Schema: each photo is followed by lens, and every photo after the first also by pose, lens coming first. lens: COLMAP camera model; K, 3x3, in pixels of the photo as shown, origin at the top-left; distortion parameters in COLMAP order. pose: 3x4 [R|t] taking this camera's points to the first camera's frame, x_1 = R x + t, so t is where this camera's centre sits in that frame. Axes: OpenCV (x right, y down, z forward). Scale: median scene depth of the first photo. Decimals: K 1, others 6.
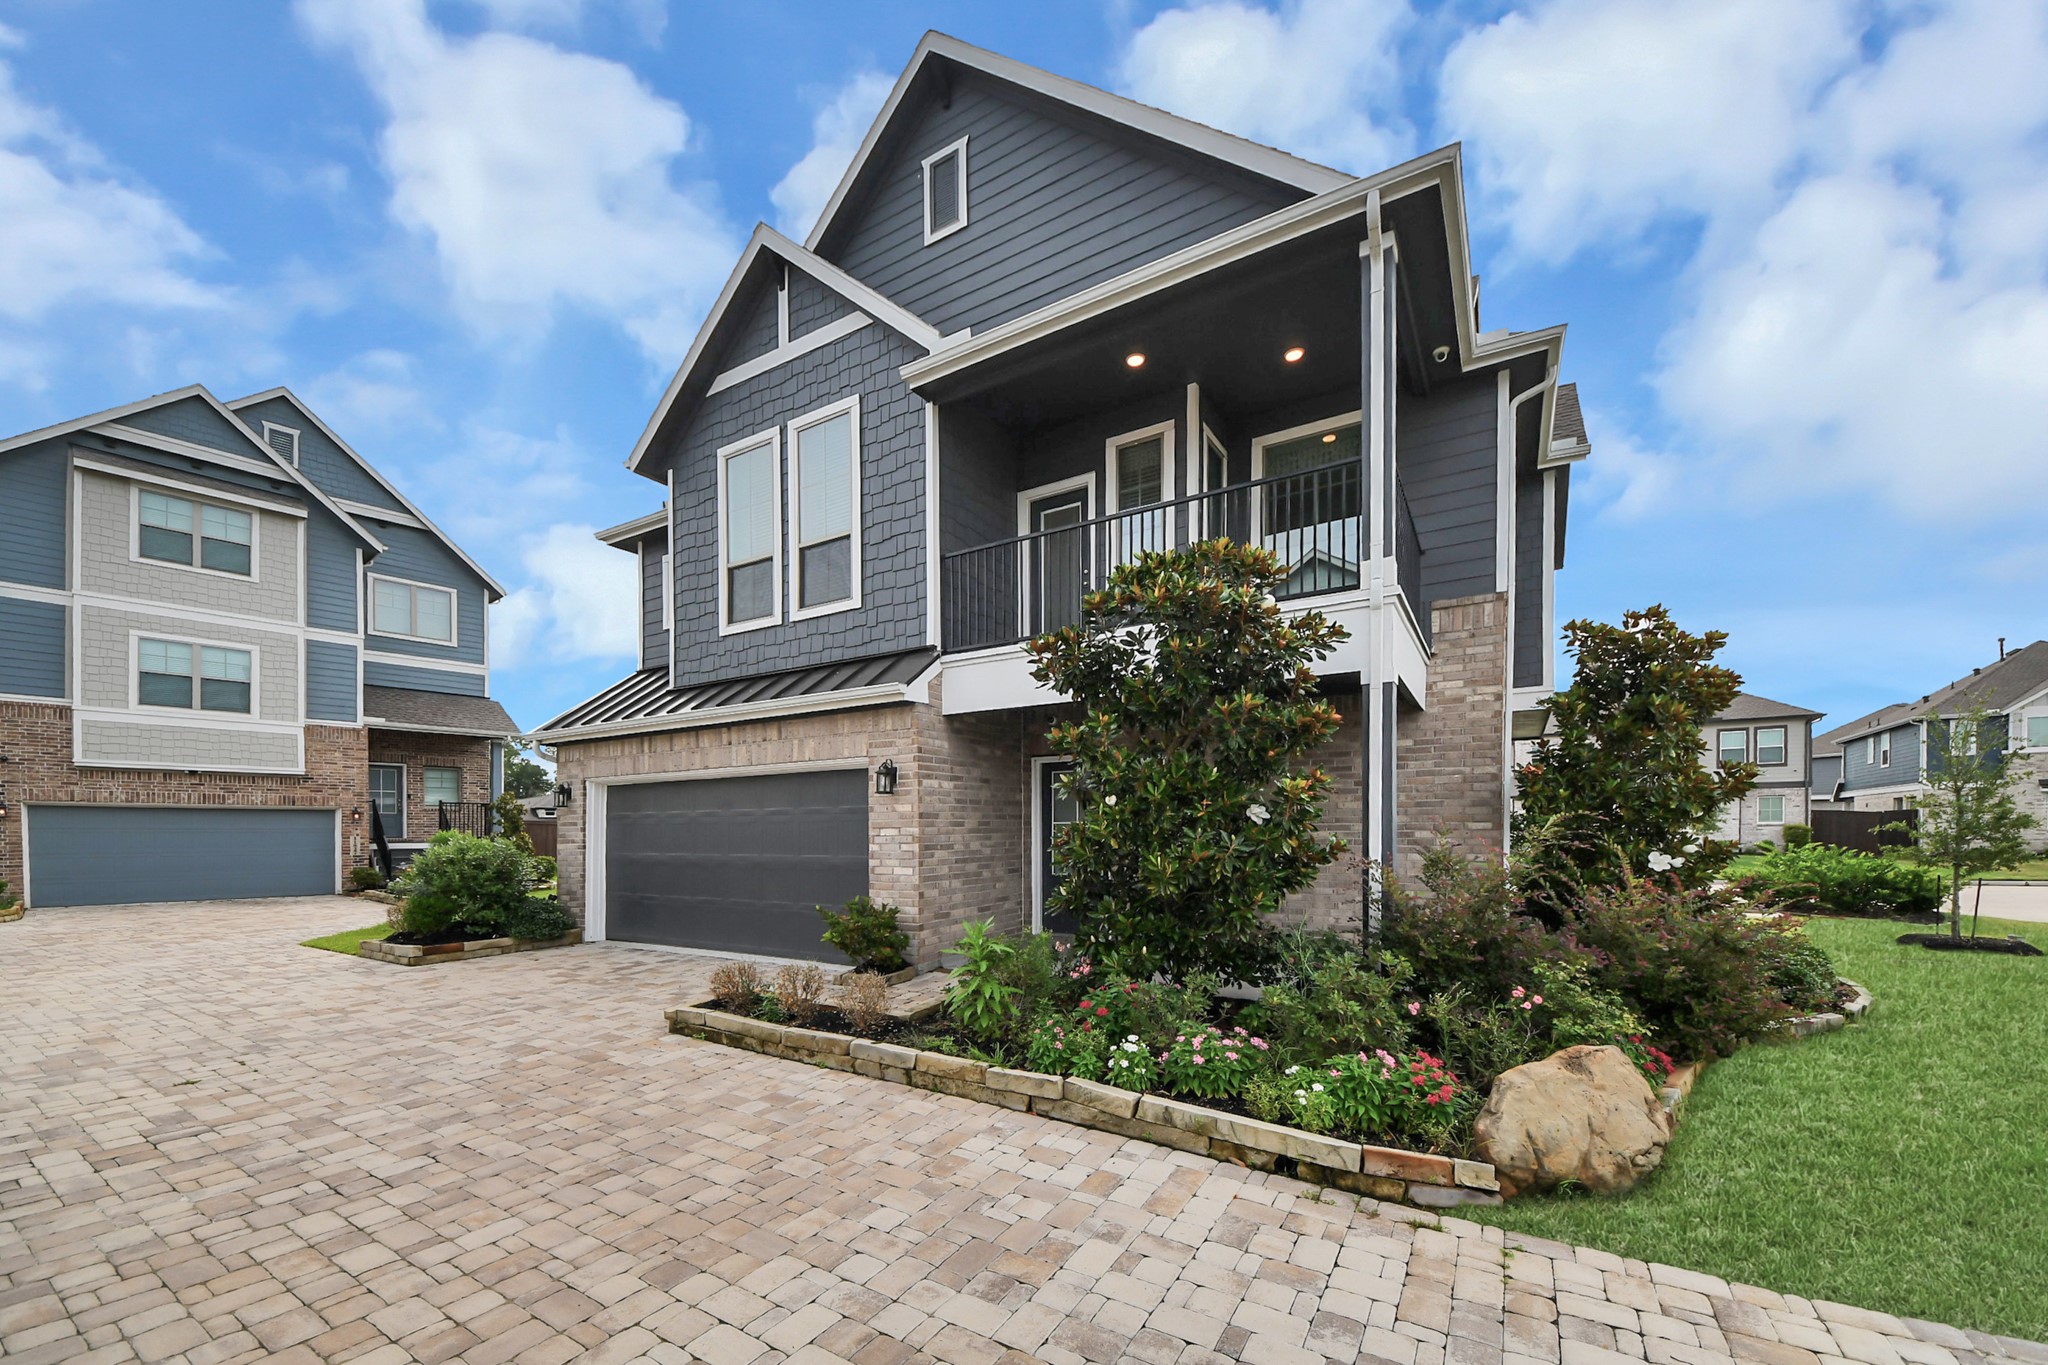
lens RADIAL K [[746.6, 0, 1023.4], [0, 746.6, 793.8], [0, 0, 1]] dist [0.018797, -0.000179]
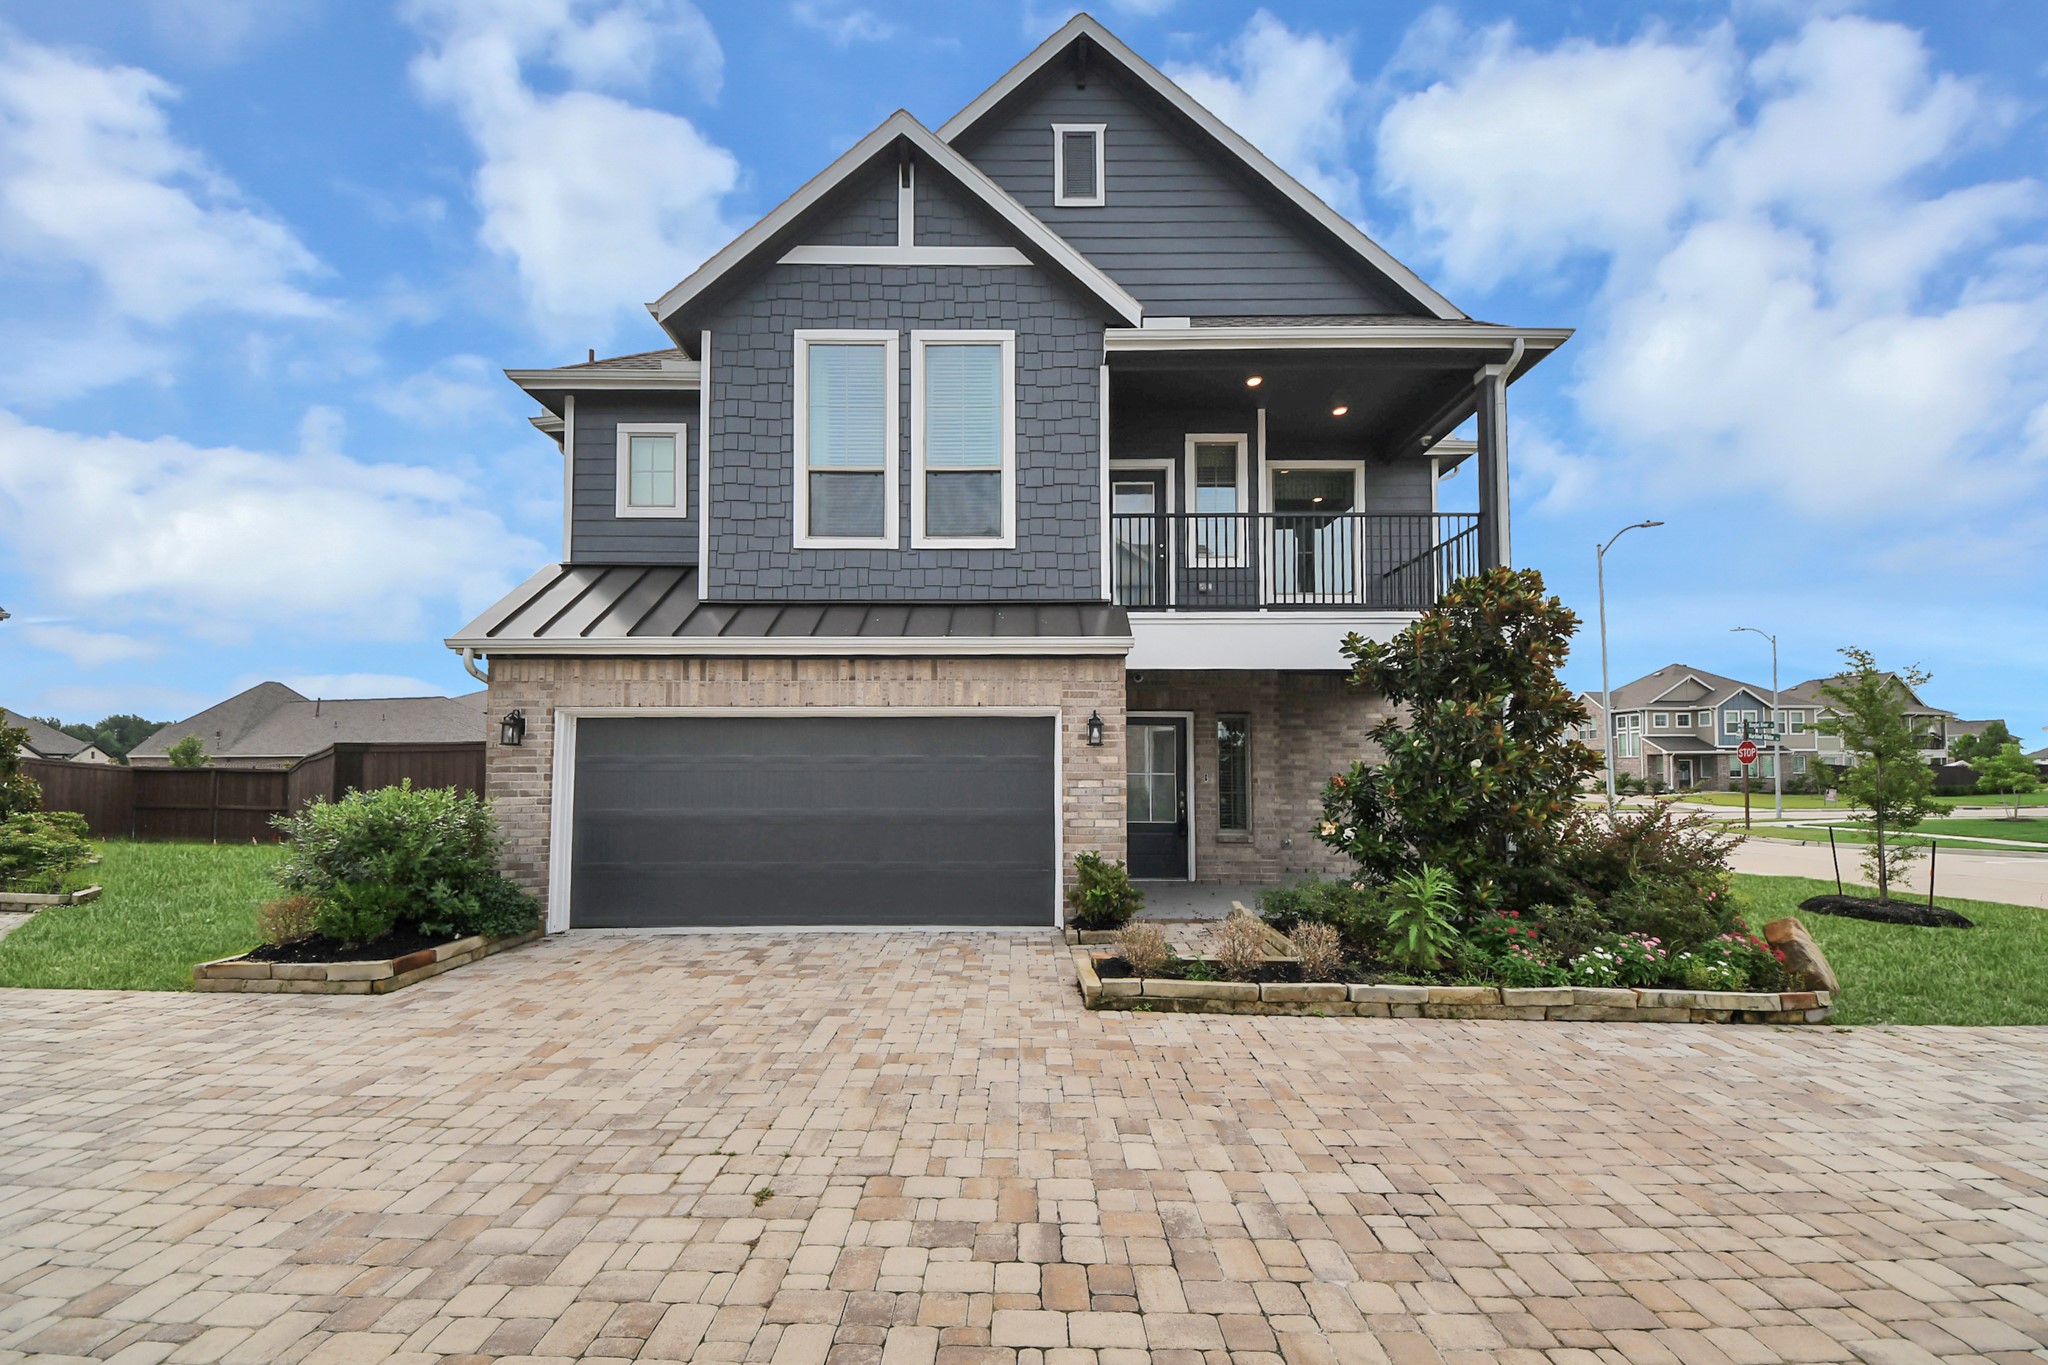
lens RADIAL K [[736.9, 0, 1038.3], [0, 736.9, 708.7], [0, 0, 1]] dist [0.024848, -0.016822]
pose [[0.861950, 0.049565, 0.504564, -0.648178], [-0.032232, 0.998554, -0.043029, -0.003632], [-0.505967, 0.020826, 0.862301, 0.167596]]
